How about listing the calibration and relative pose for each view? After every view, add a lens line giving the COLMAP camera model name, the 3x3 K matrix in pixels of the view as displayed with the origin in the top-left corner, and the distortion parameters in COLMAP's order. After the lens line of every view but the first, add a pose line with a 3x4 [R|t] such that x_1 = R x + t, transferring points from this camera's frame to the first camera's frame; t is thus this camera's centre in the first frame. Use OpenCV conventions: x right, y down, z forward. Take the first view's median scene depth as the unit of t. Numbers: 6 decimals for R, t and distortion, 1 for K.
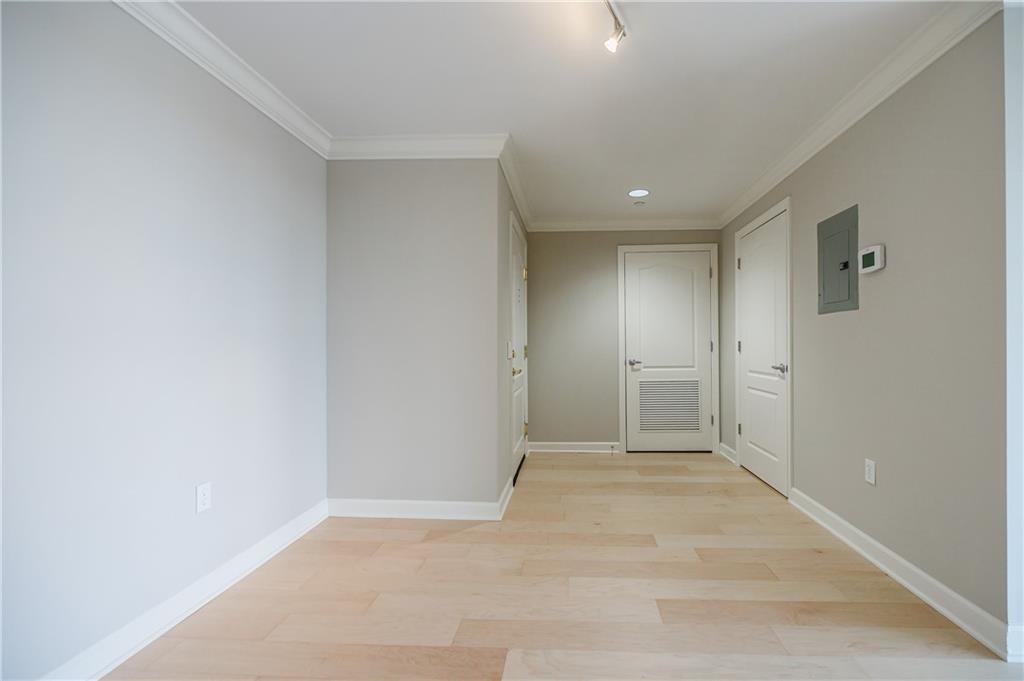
lens RADIAL K [[431.3, 0, 511.0], [0, 431.3, 343.7], [0, 0, 1]] dist [-0.000844, -0.000350]
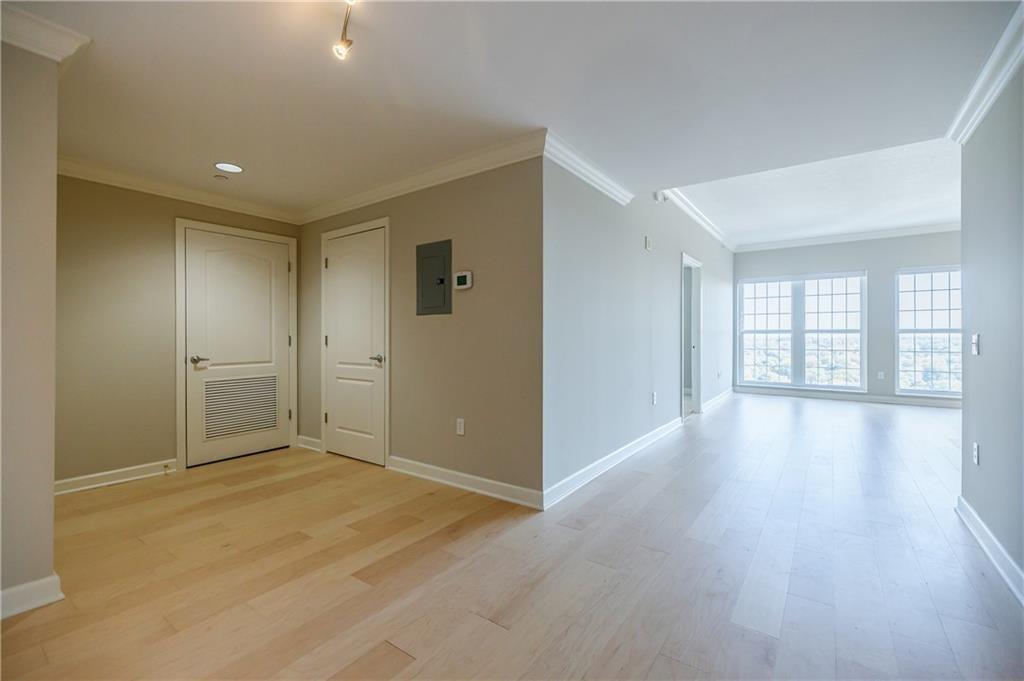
lens RADIAL K [[425.9, 0, 520.9], [0, 425.9, 336.7], [0, 0, 1]] dist [-0.001730, -0.000298]
pose [[0.552321, 0.005117, 0.833616, -0.128041], [-0.002477, 0.999987, -0.004497, 0.000444], [-0.833628, 0.000419, 0.552326, 0.022798]]
